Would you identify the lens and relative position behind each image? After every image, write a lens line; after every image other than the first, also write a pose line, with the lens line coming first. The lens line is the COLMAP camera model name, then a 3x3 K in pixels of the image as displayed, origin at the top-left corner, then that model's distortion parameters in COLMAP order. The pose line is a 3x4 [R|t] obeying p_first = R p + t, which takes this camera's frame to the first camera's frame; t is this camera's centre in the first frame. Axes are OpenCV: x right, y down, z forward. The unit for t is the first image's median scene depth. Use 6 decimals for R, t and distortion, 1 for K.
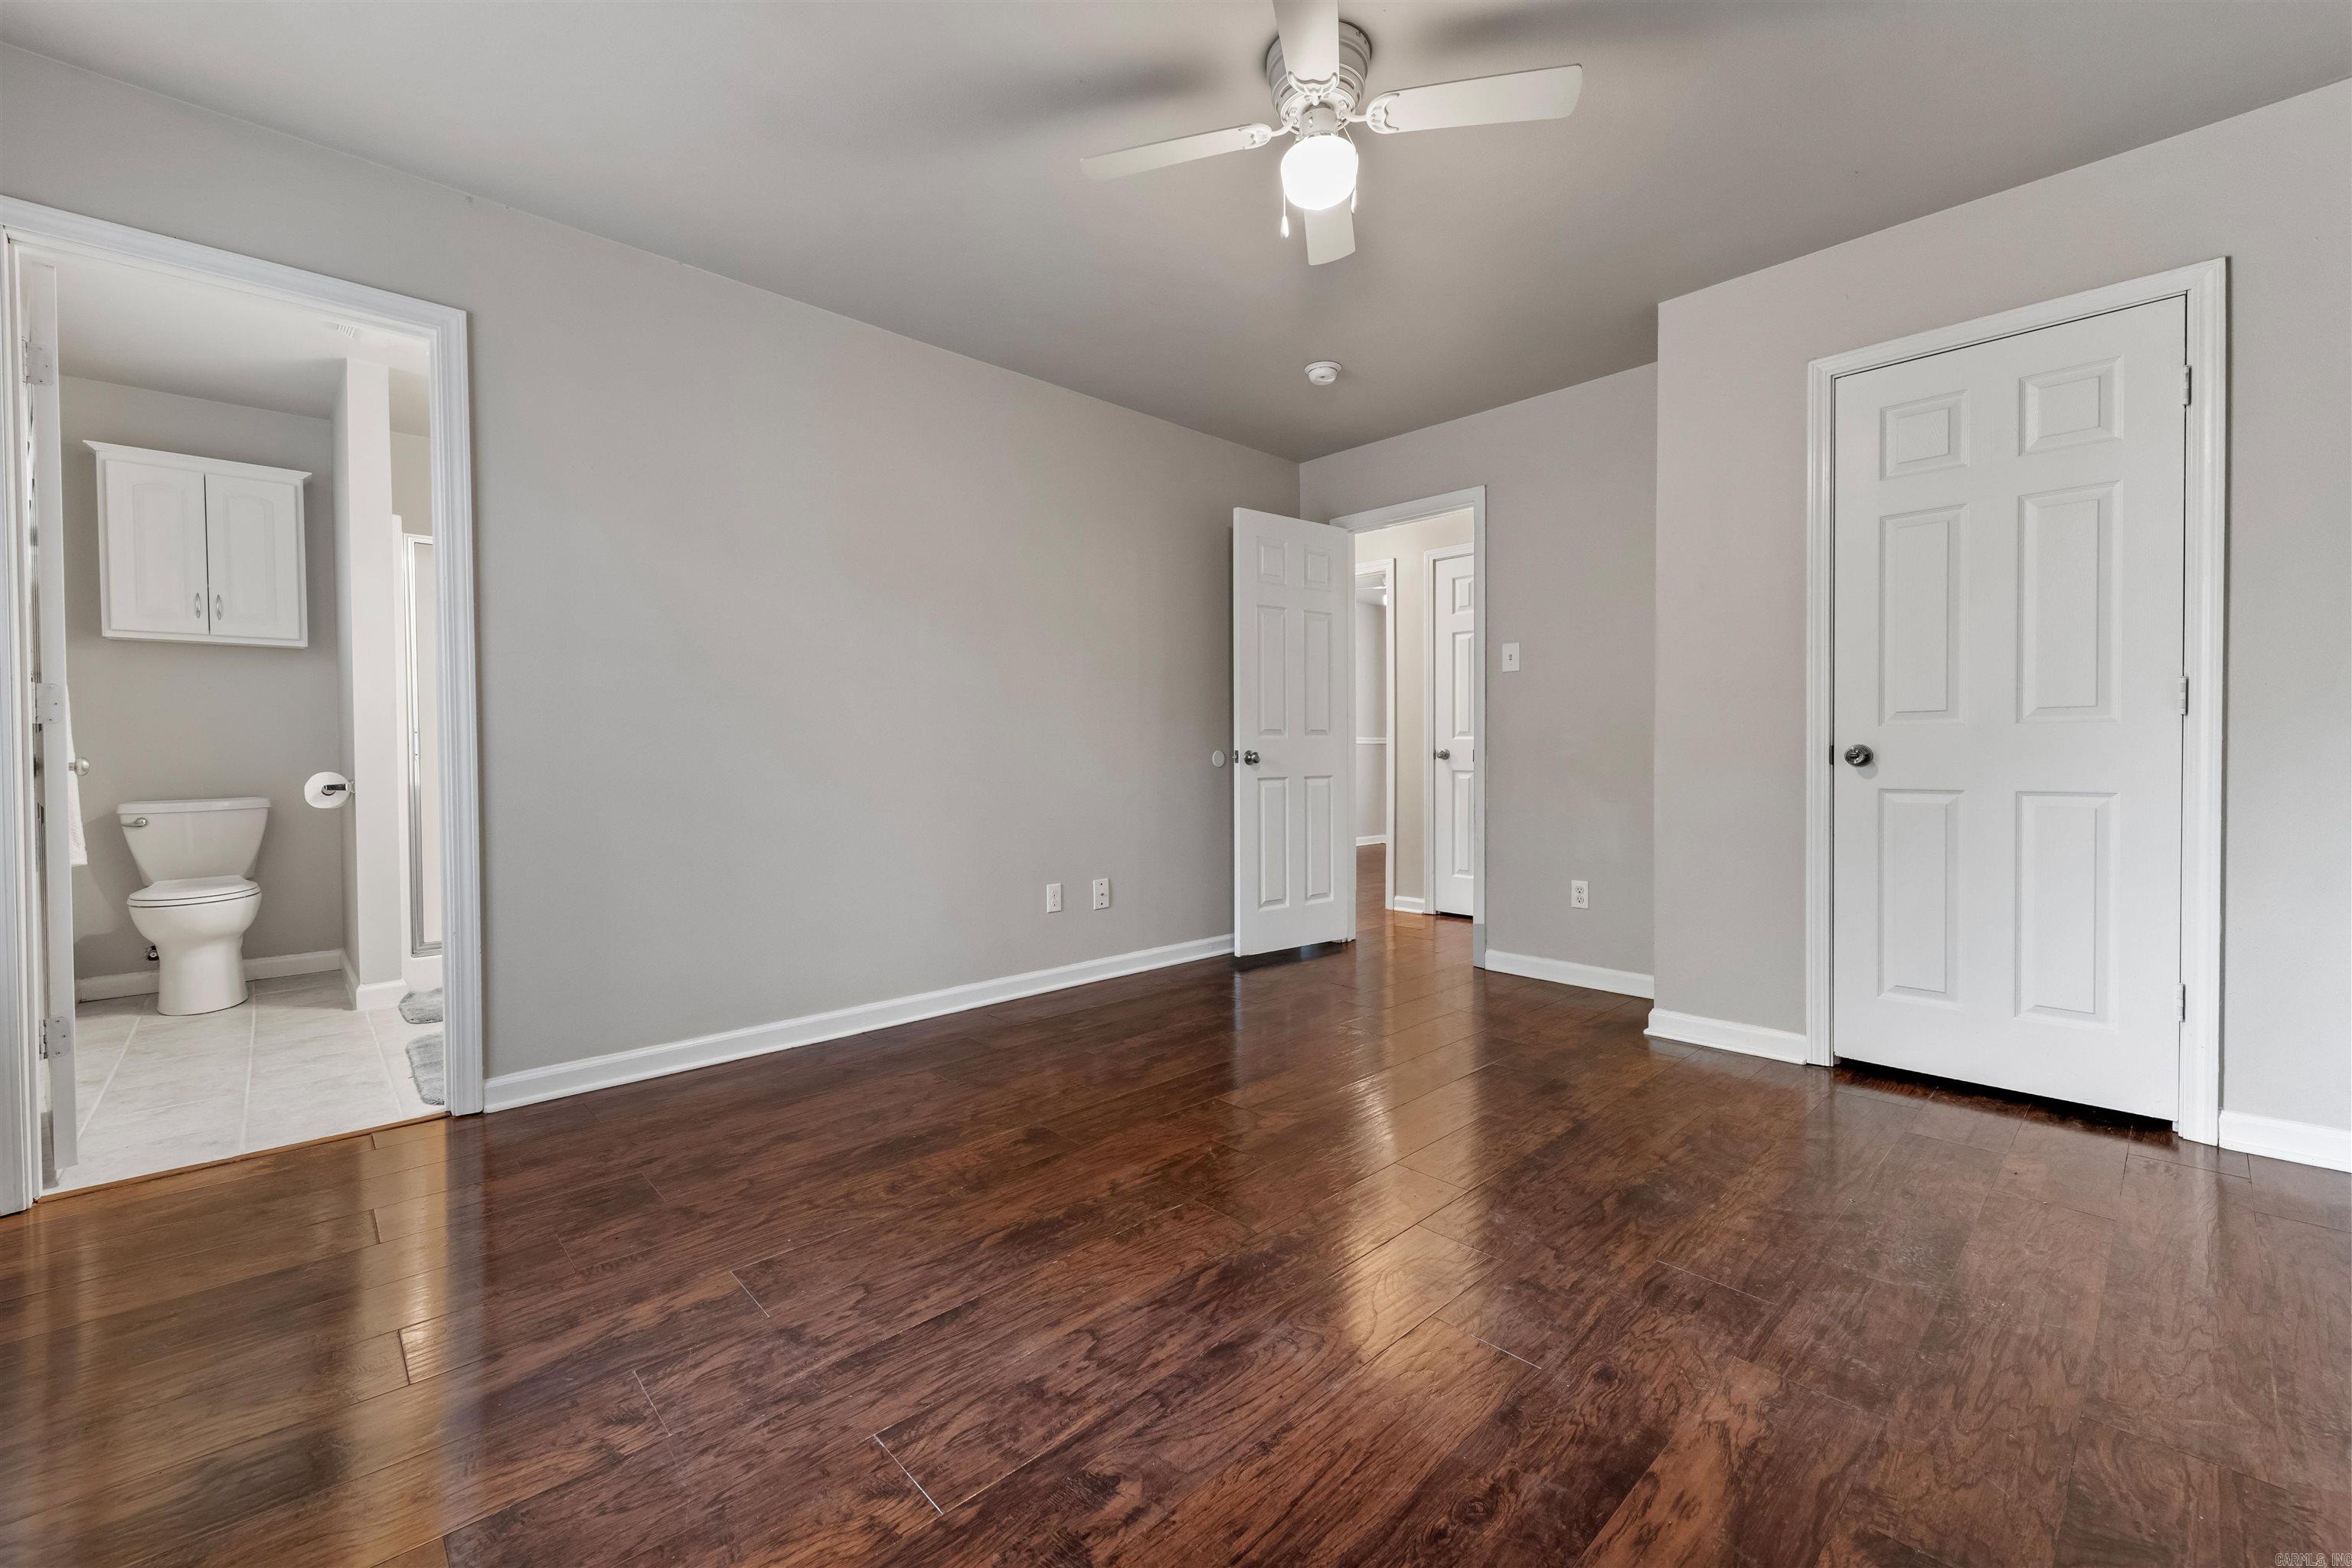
lens RADIAL K [[960.3, 0, 1172.0], [0, 960.3, 769.7], [0, 0, 1]] dist [0.008536, -0.003685]
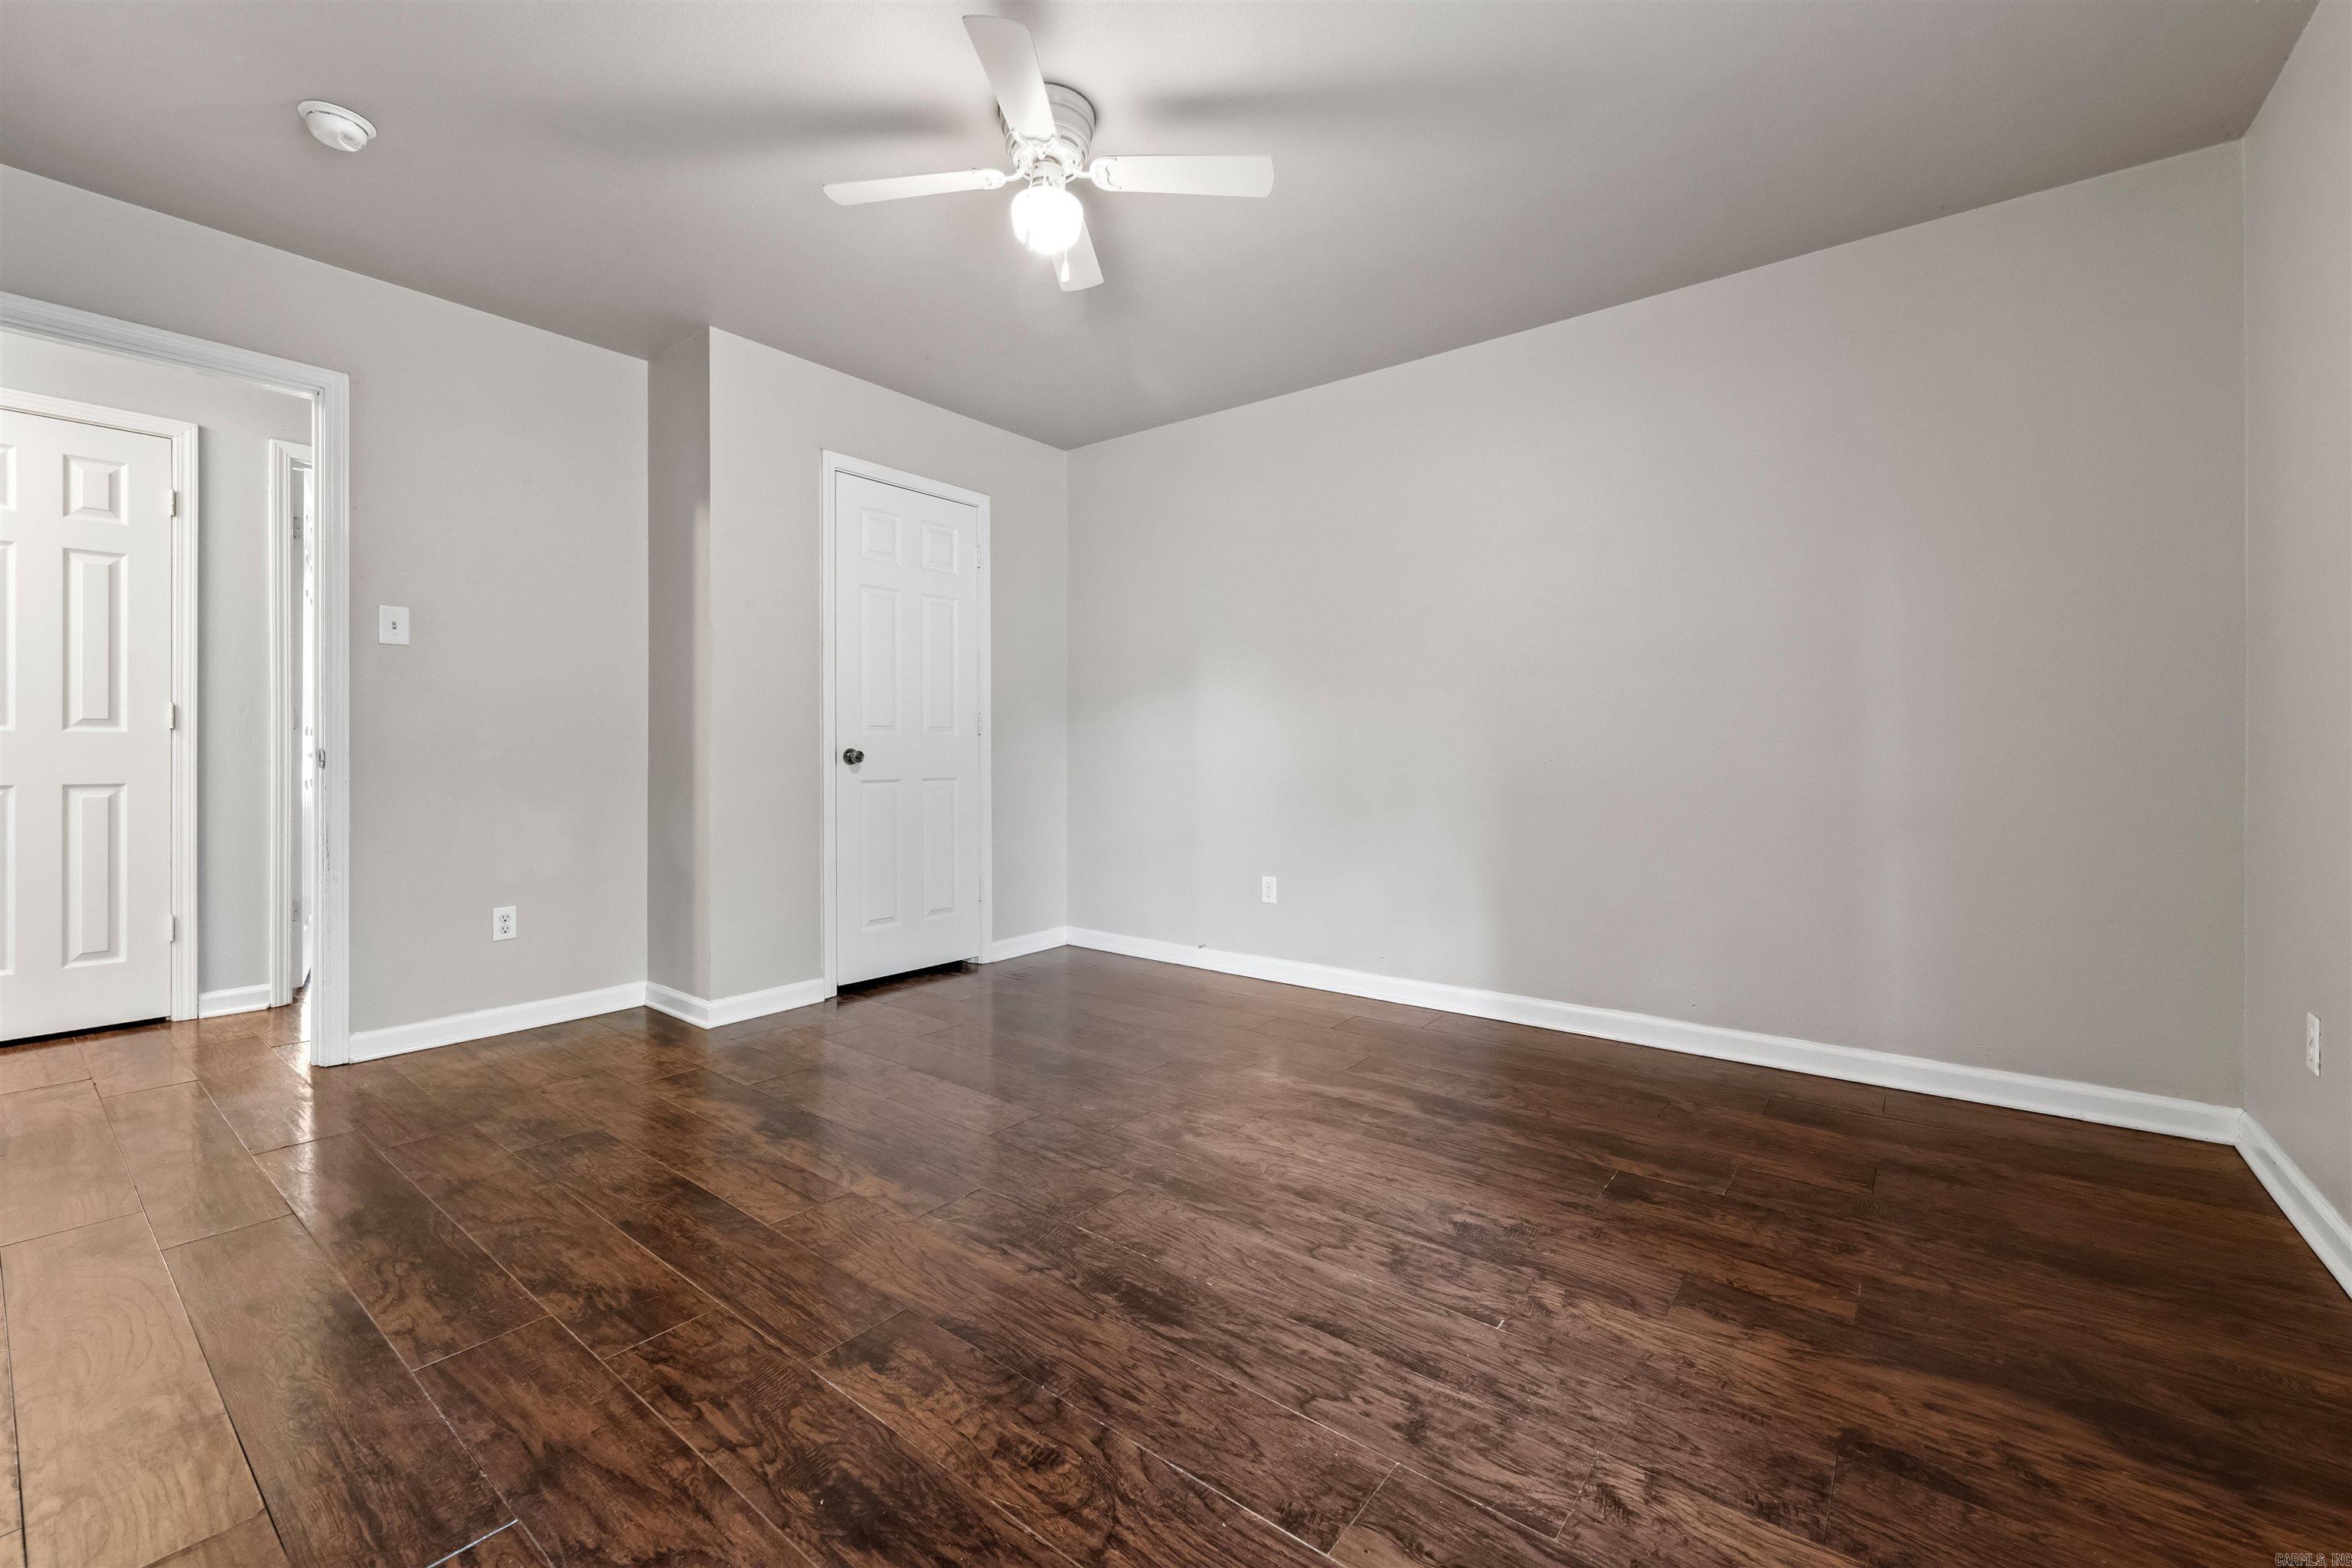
lens RADIAL K [[960.3, 0, 1172.3], [0, 960.3, 768.8], [0, 0, 1]] dist [0.008536, -0.003685]
pose [[-0.153857, -0.013417, 0.988002, -1.233743], [0.018175, 0.999700, 0.016407, -0.021381], [-0.987926, 0.020482, -0.153567, 1.368484]]
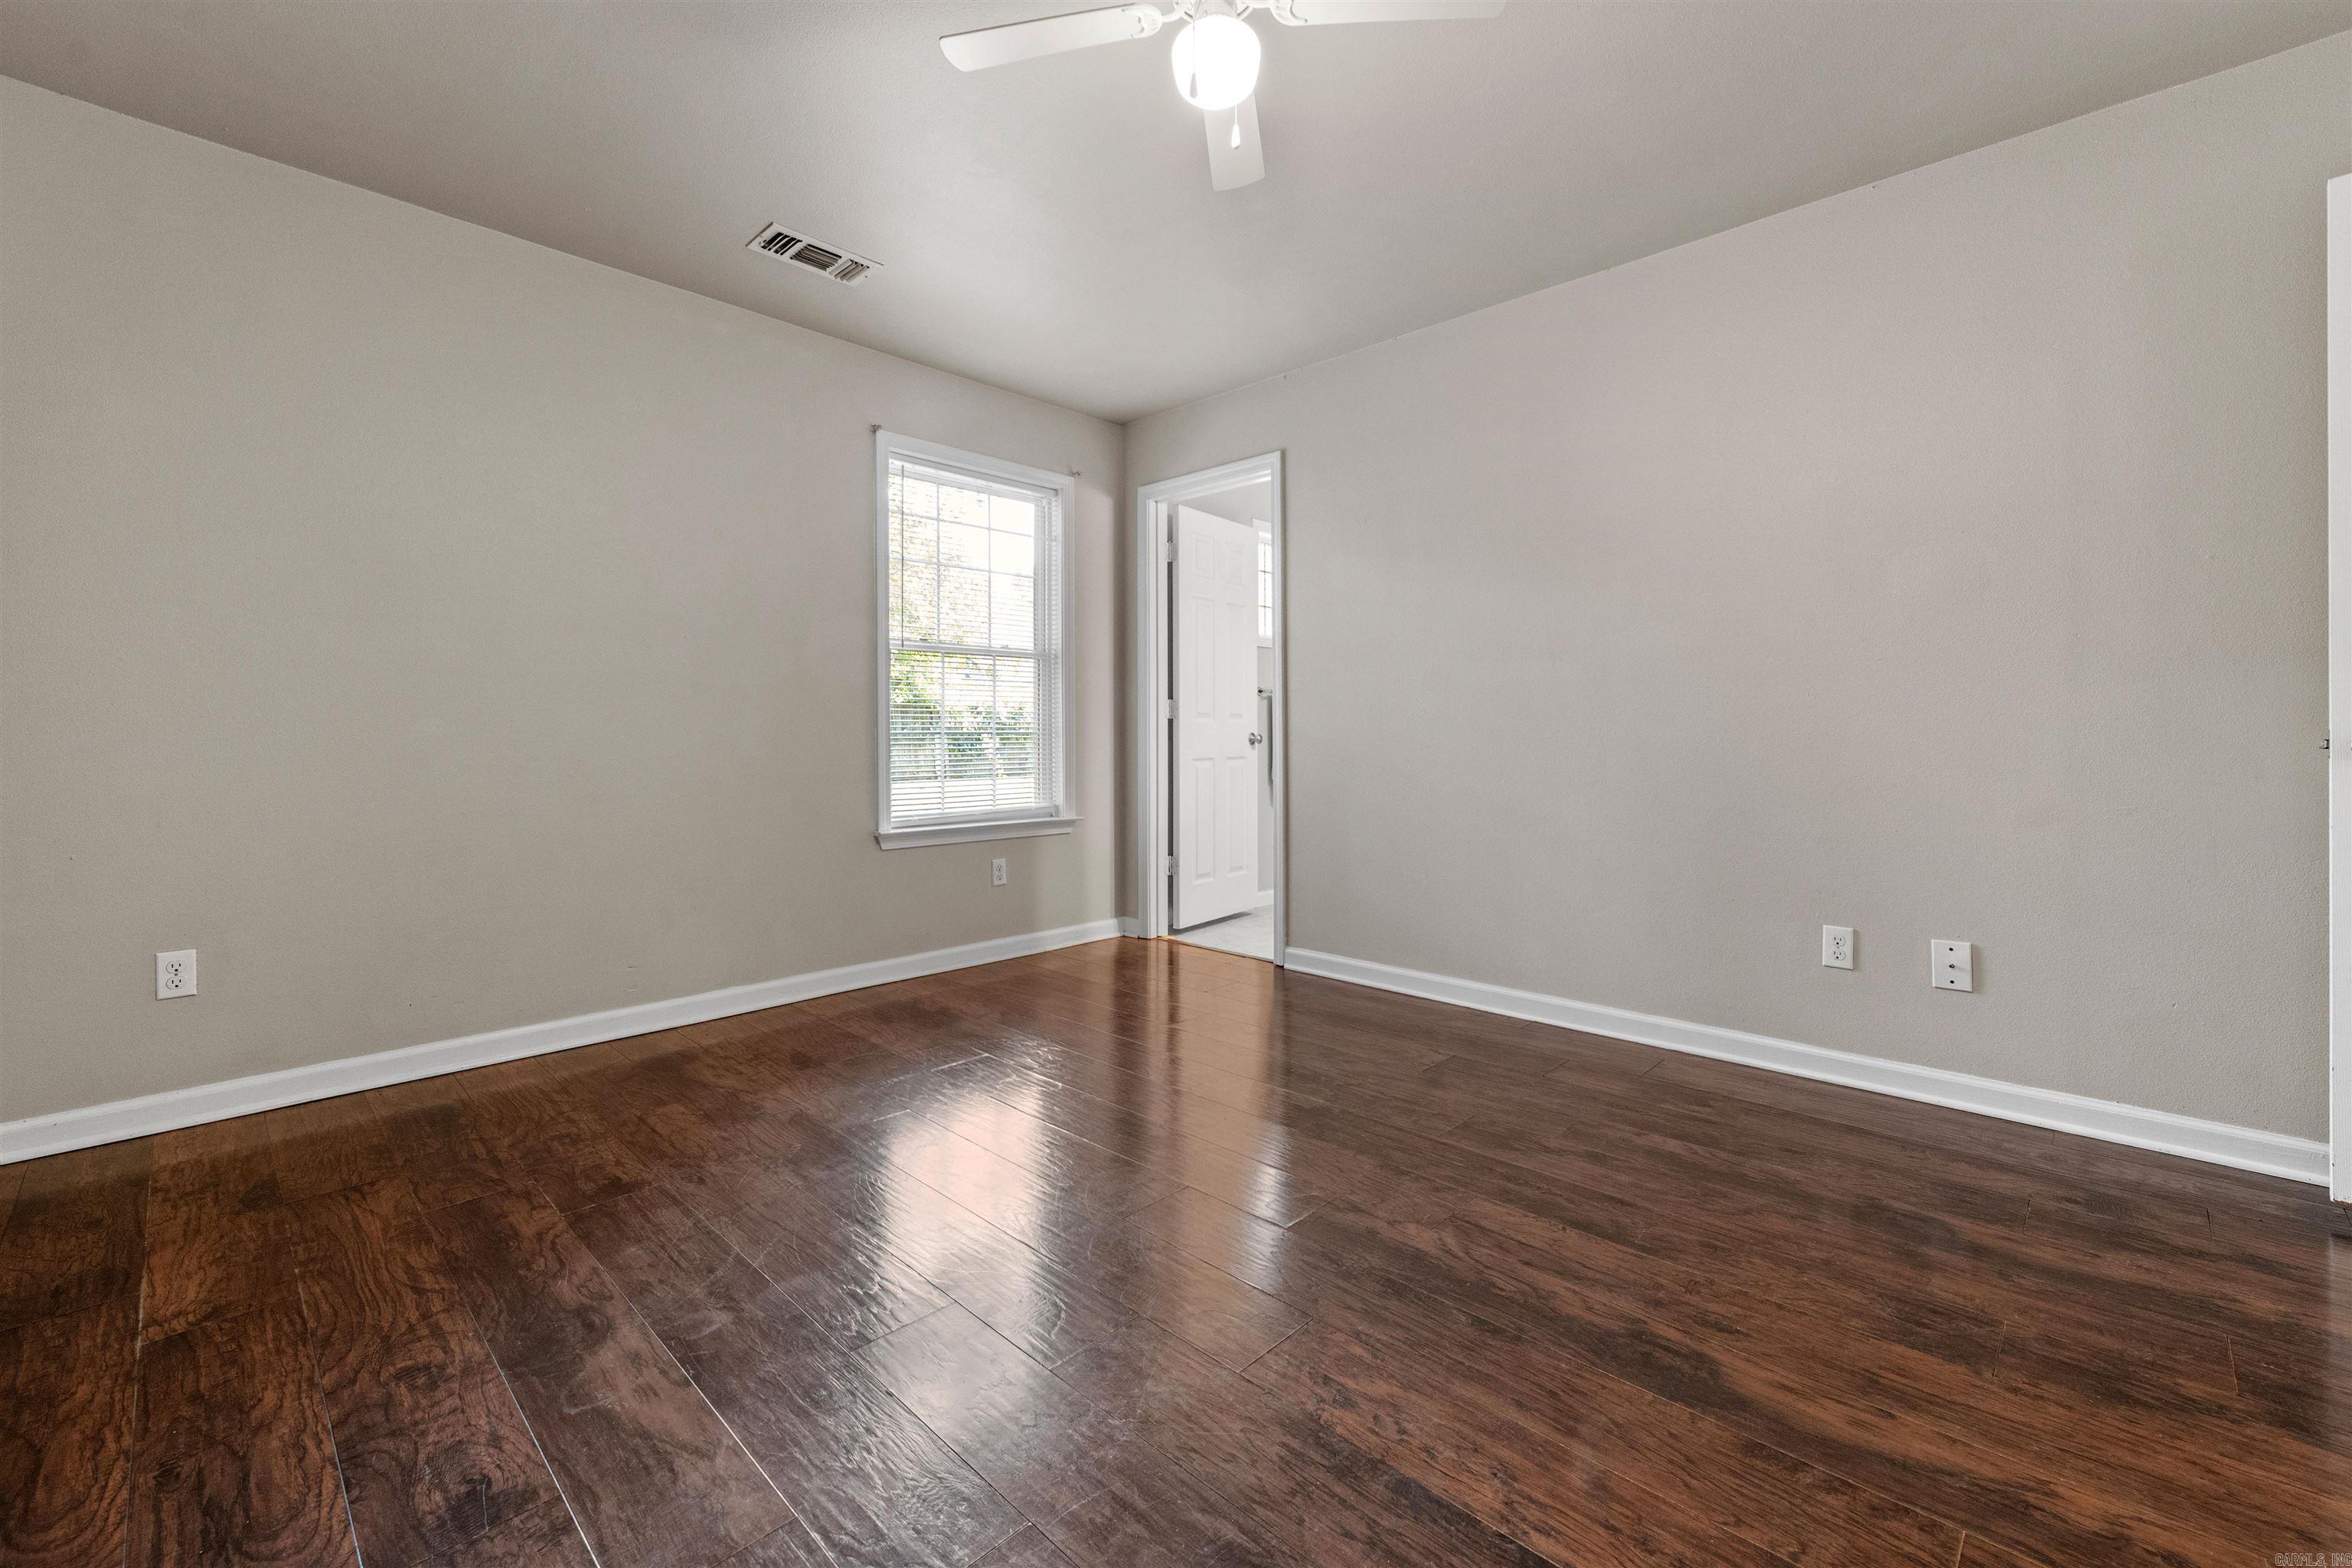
lens RADIAL K [[960.3, 0, 1163.7], [0, 960.3, 767.2], [0, 0, 1]] dist [0.008536, -0.003685]
pose [[0.041009, 0.039856, -0.998364, 1.319780], [-0.016168, 0.999100, 0.039221, -0.032585], [0.999028, 0.014533, 0.041616, 1.225397]]
